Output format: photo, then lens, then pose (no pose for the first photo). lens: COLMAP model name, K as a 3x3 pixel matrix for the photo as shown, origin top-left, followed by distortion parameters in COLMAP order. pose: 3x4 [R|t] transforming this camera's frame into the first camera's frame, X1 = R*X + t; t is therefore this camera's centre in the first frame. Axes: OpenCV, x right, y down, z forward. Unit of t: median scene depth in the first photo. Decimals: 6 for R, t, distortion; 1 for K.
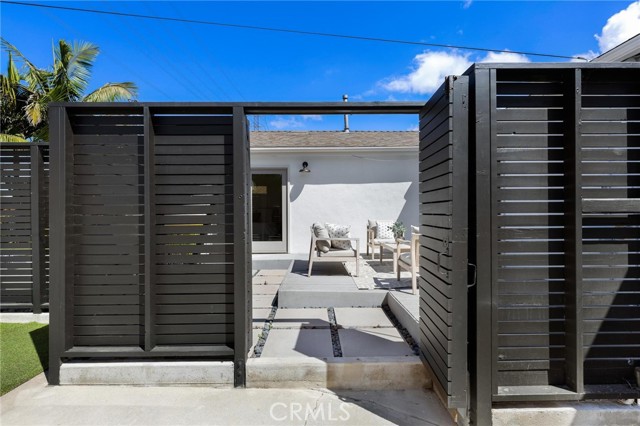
lens RADIAL K [[308.7, 0, 322.6], [0, 308.7, 212.0], [0, 0, 1]] dist [0.003789, -0.000216]
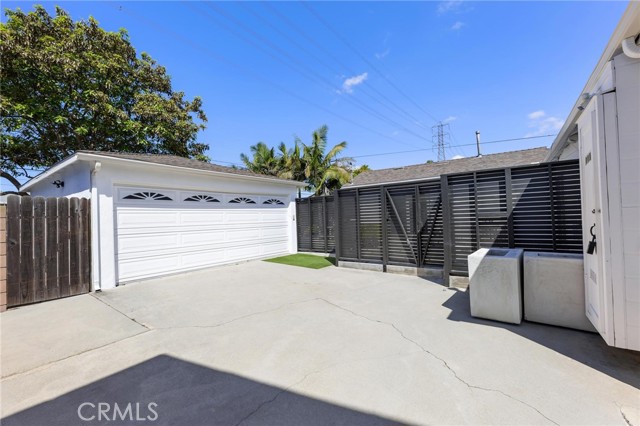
lens RADIAL K [[267.7, 0, 321.3], [0, 267.7, 212.4], [0, 0, 1]] dist [0.000507, -0.000037]
pose [[0.800087, -0.030140, -0.599127, 0.829036], [0.027990, 0.999525, -0.012904, -0.040962], [0.599231, -0.006445, 0.800550, -1.511102]]
